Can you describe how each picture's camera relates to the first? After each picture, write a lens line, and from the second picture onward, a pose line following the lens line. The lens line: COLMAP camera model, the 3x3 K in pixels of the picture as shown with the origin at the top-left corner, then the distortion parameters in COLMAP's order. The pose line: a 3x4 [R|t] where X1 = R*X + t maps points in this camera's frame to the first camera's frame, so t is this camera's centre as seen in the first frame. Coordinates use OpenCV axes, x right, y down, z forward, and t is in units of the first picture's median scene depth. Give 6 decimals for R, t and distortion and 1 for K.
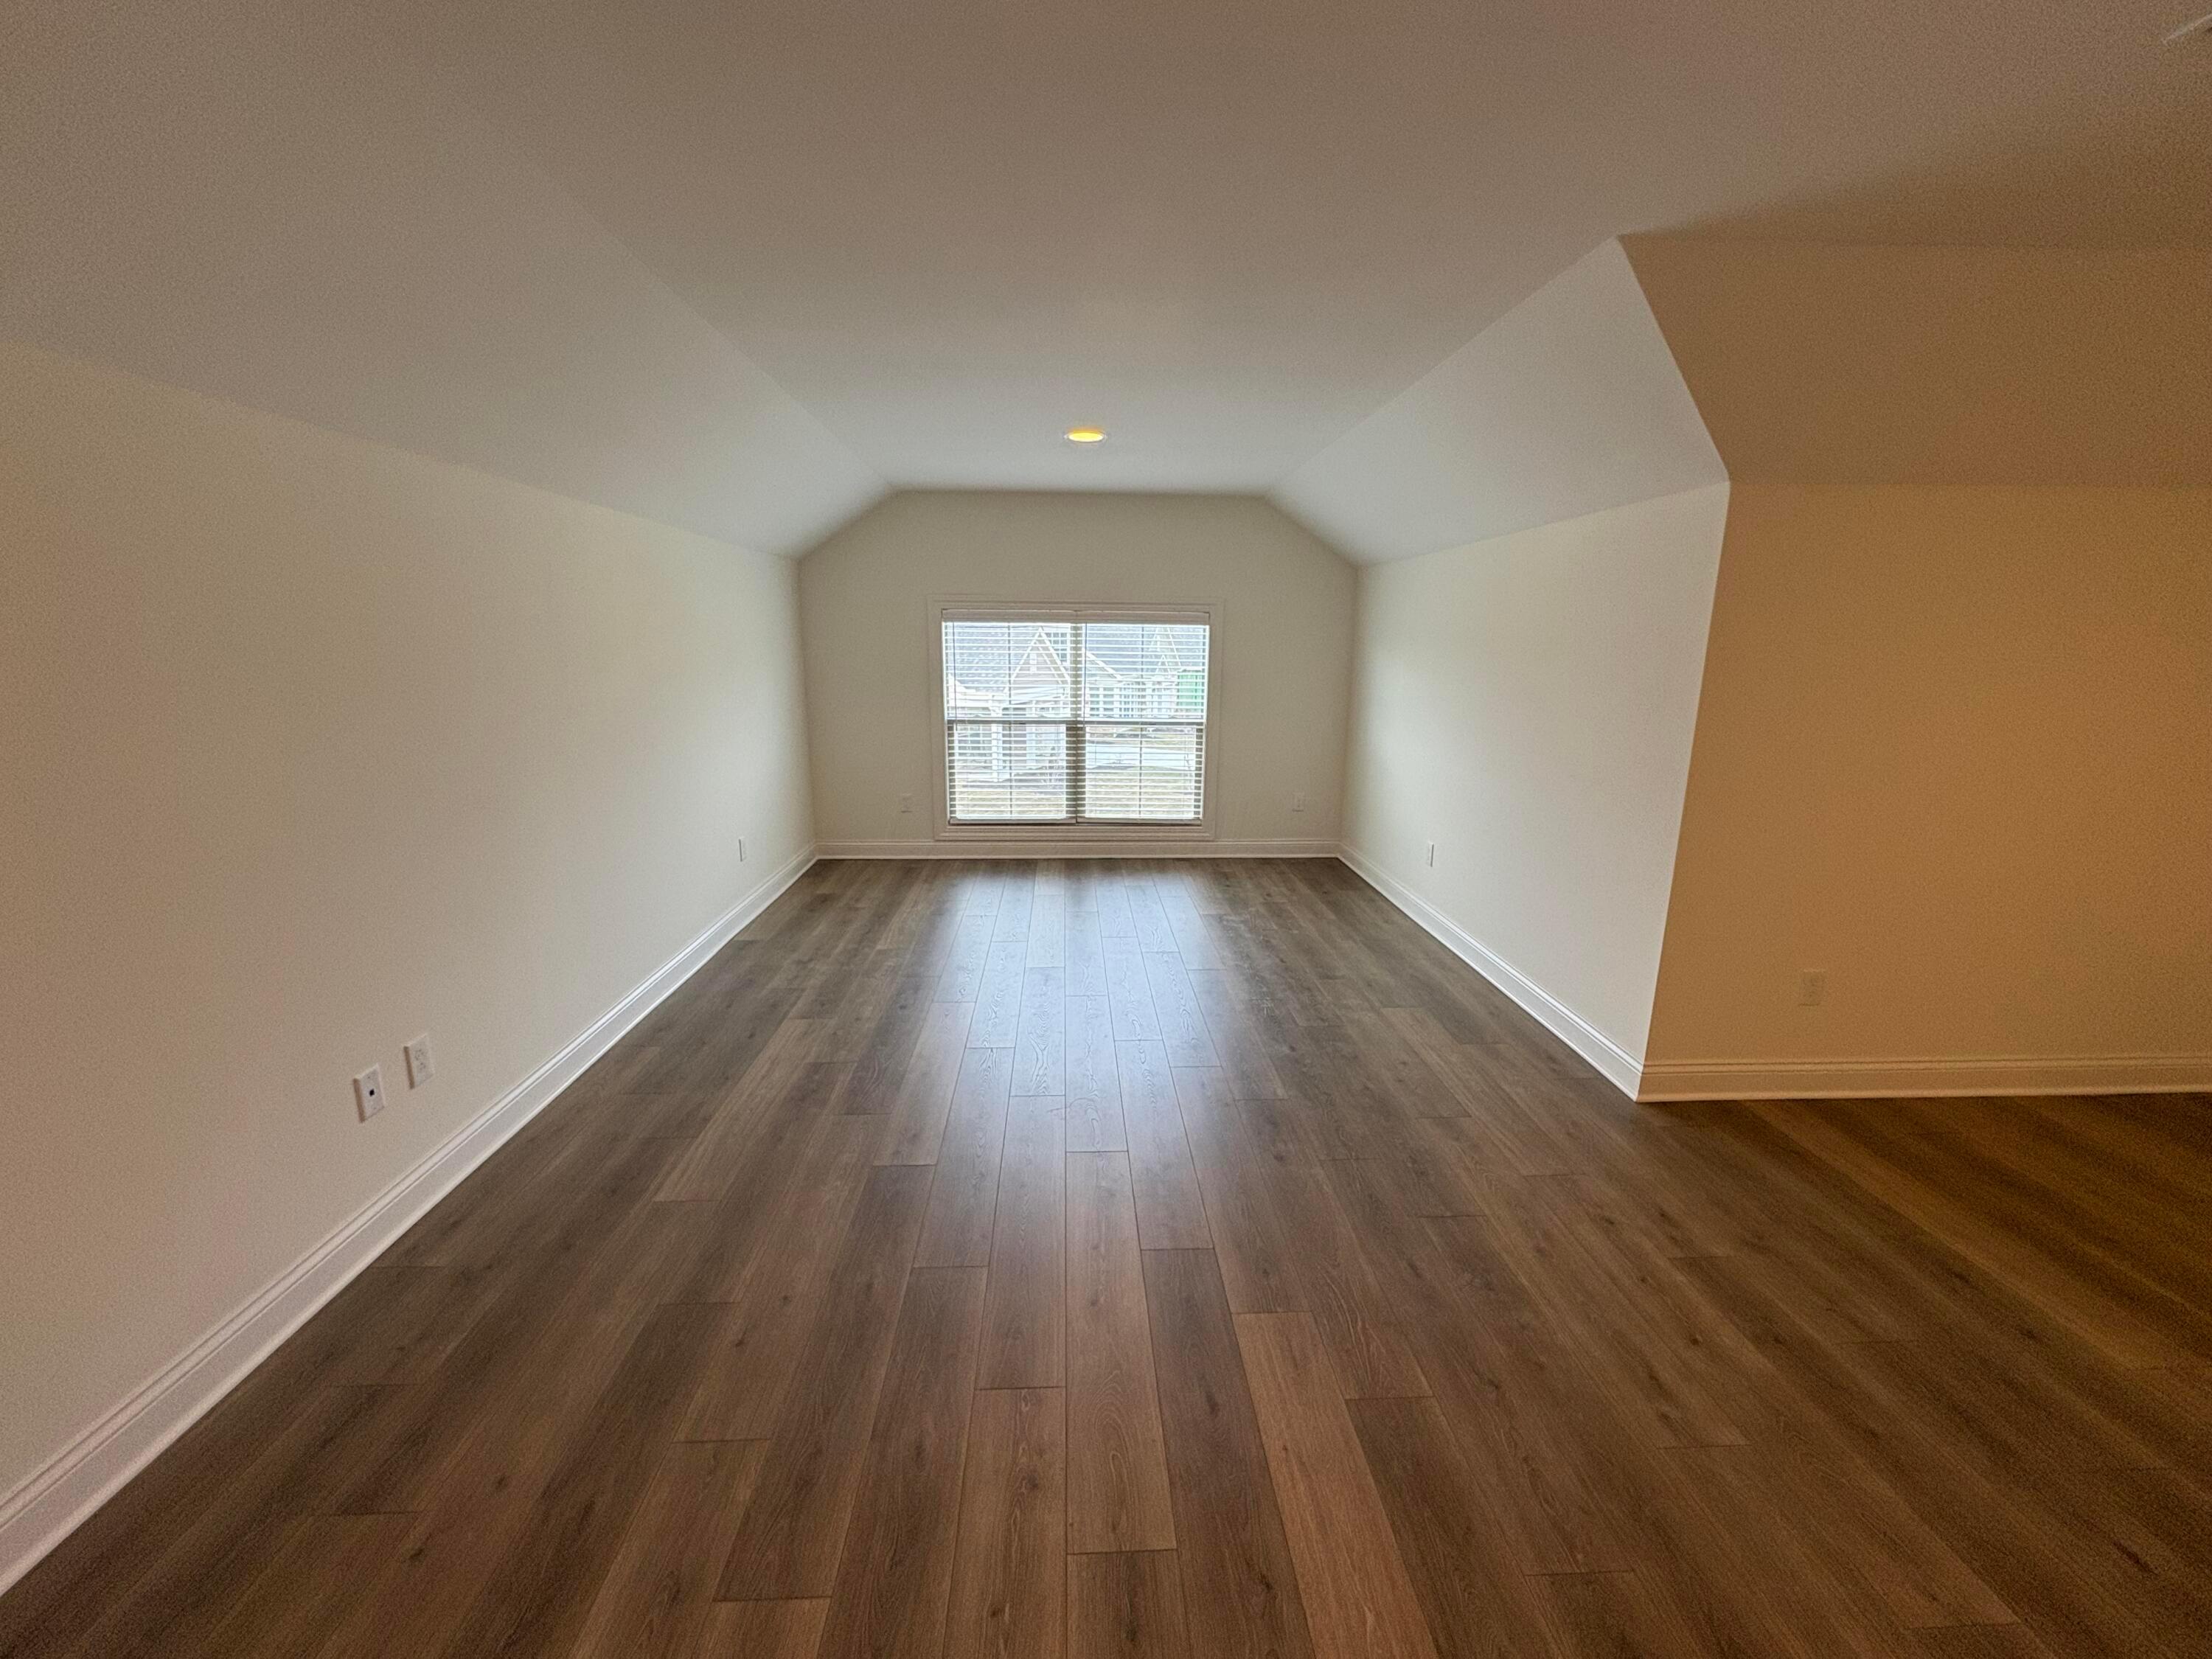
lens RADIAL K [[872.5, 0, 1106.0], [0, 872.5, 829.5], [0, 0, 1]] dist [-0.000409, 0.000164]
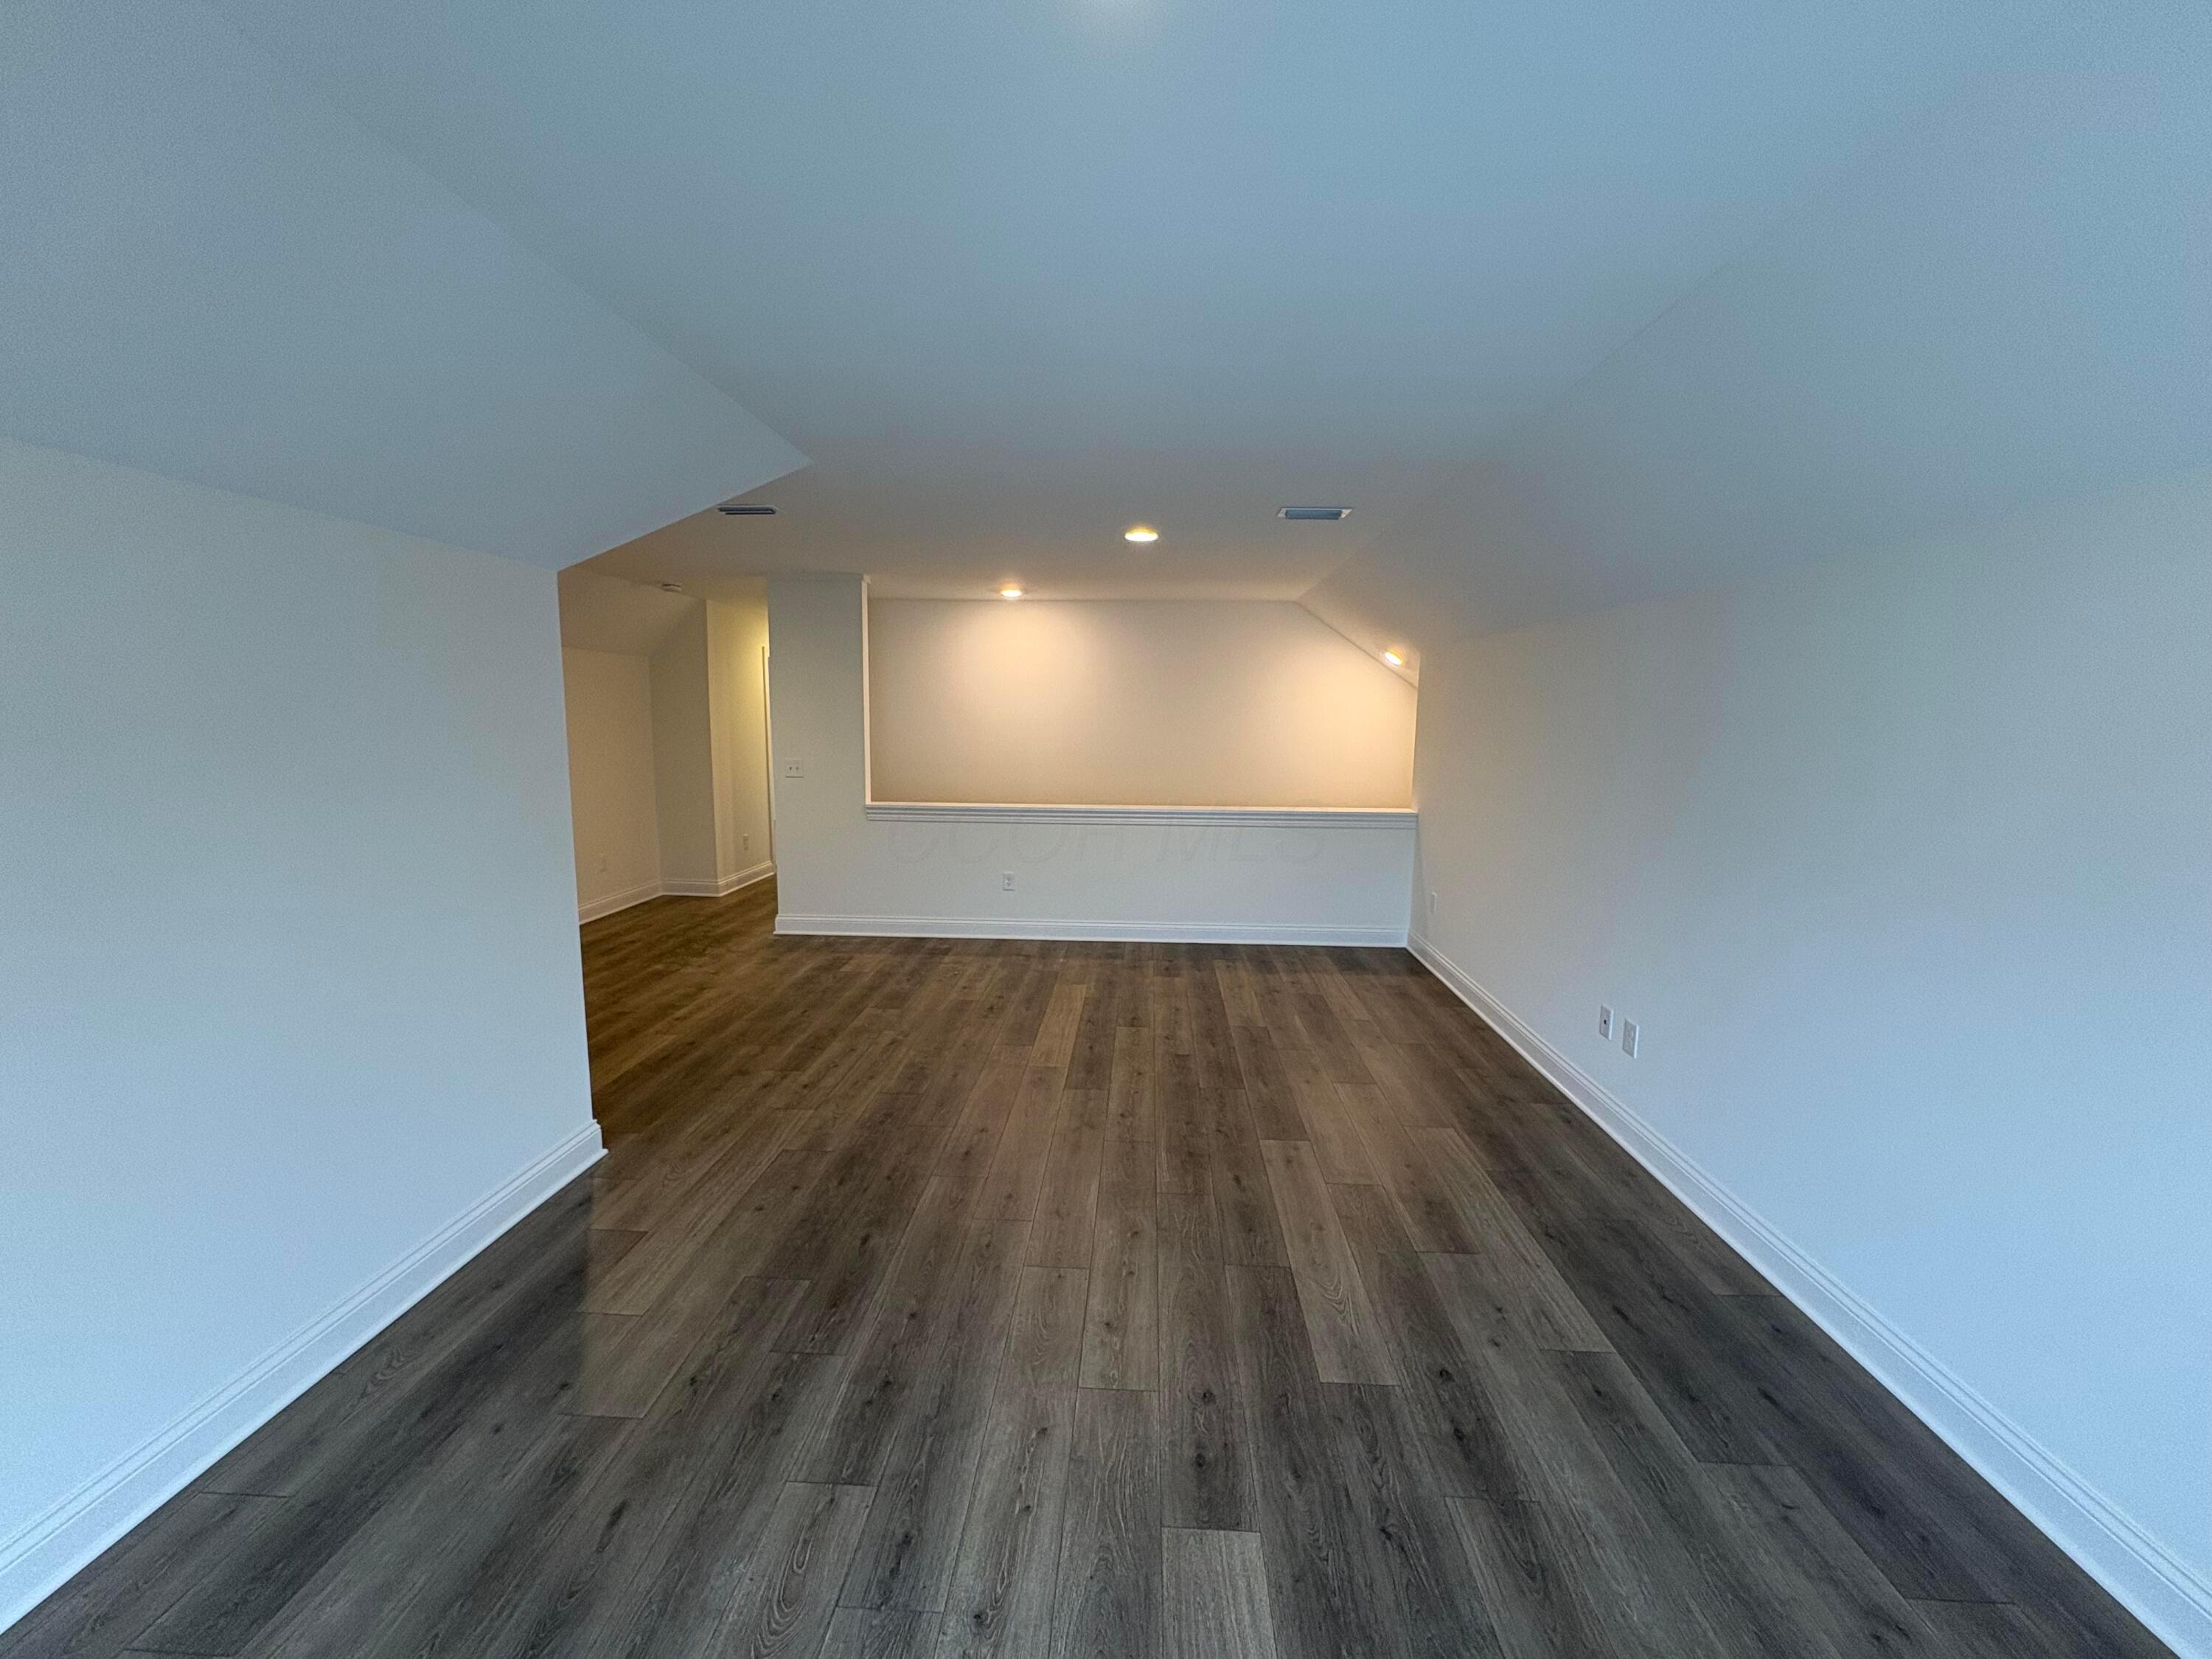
lens RADIAL K [[872.5, 0, 1106.0], [0, 872.5, 829.5], [0, 0, 1]] dist [-0.000409, 0.000164]
pose [[-0.995239, -0.029435, 0.092912, -0.060364], [0.003825, 0.940776, 0.339007, -0.347724], [-0.097388, 0.337749, -0.936184, 1.544136]]
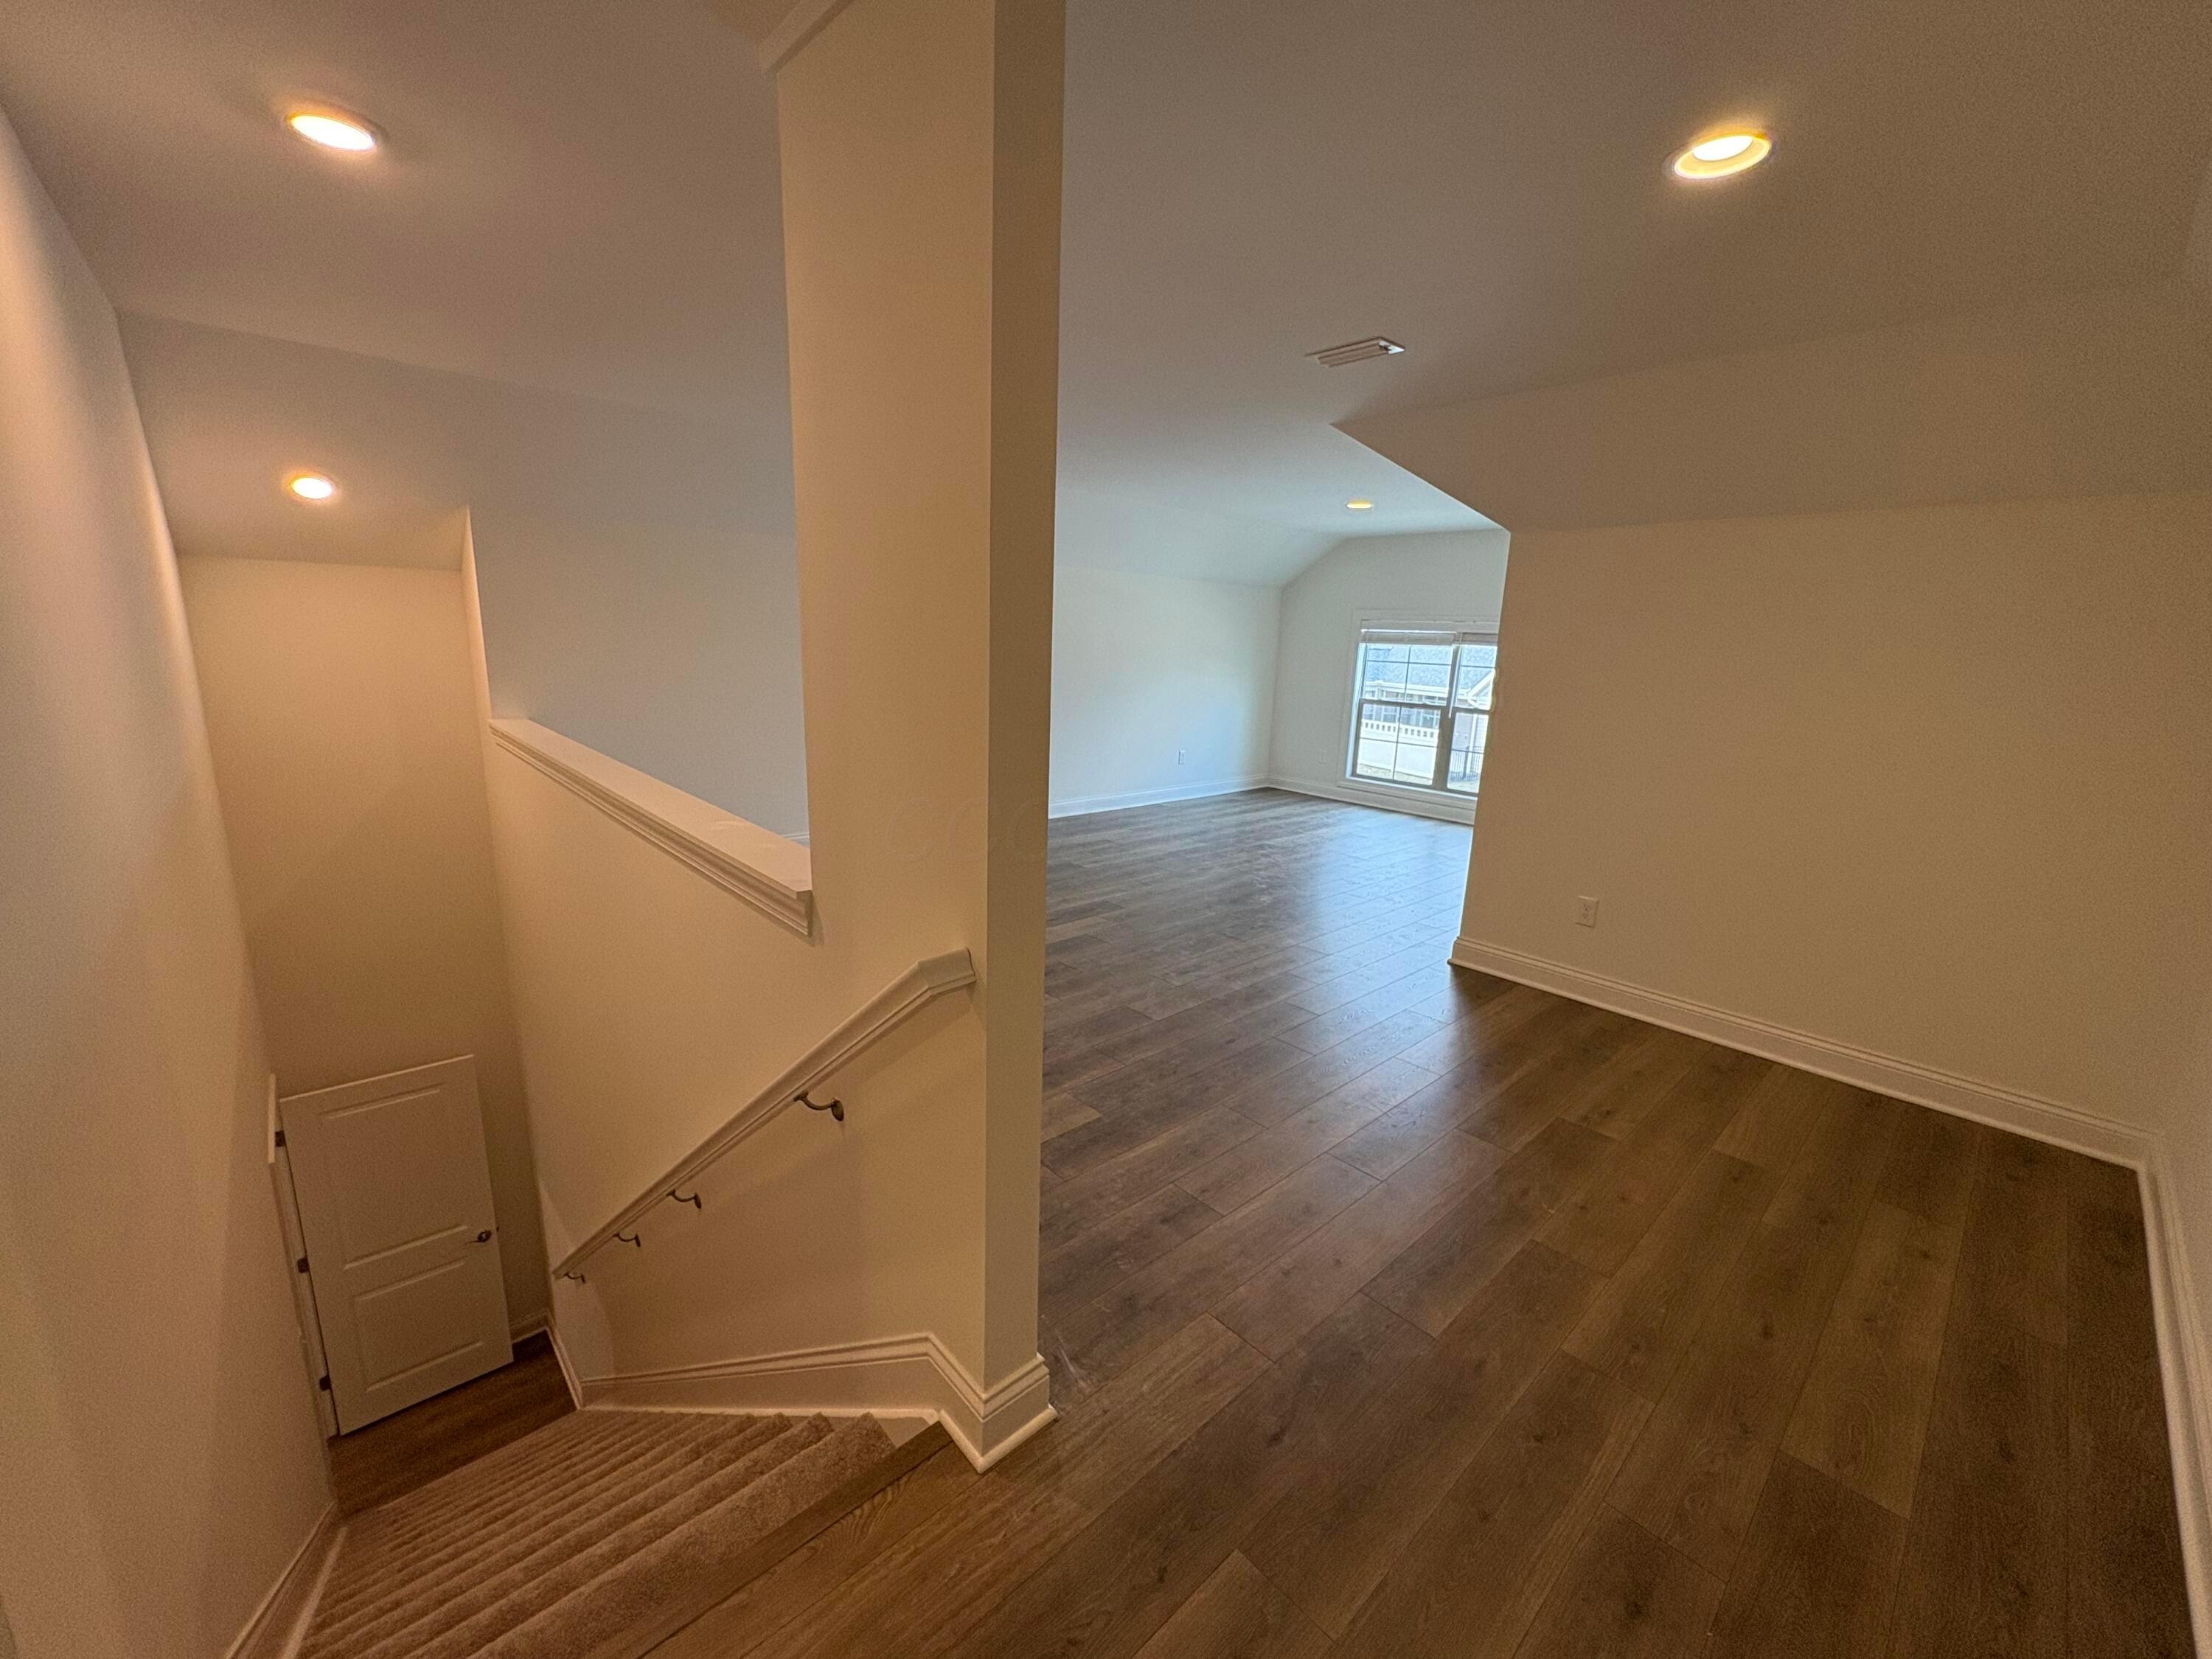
lens RADIAL K [[872.5, 0, 1106.0], [0, 872.5, 829.5], [0, 0, 1]] dist [-0.000409, 0.000164]
pose [[0.643603, 0.182613, -0.743255, 1.115708], [-0.189644, 0.978885, 0.076289, 0.082434], [0.741492, 0.091854, 0.664644, -0.346843]]
